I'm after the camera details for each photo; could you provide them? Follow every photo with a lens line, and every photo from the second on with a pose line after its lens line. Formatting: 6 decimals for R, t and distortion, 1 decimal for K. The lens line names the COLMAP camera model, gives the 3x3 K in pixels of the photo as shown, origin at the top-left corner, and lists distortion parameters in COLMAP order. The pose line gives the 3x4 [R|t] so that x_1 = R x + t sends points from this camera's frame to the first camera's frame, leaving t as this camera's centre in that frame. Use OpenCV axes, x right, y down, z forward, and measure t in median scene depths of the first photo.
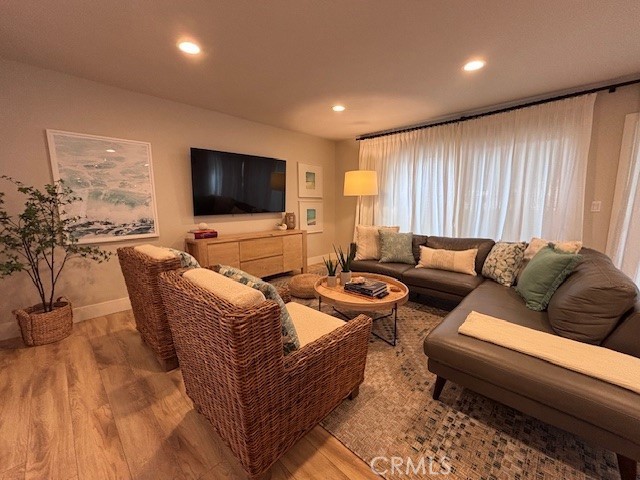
lens RADIAL K [[259.6, 0, 320.0], [0, 259.6, 240.0], [0, 0, 1]] dist [0.000370, -0.000151]
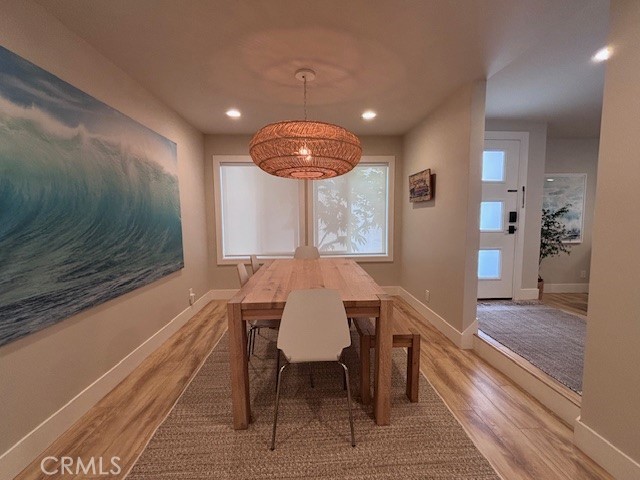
lens RADIAL K [[259.6, 0, 320.0], [0, 259.6, 240.0], [0, 0, 1]] dist [0.000370, -0.000151]
pose [[0.736880, 0.042567, -0.674682, -0.765017], [-0.084918, 0.995939, -0.029910, 0.135527], [0.670669, 0.079333, 0.737502, -0.927171]]
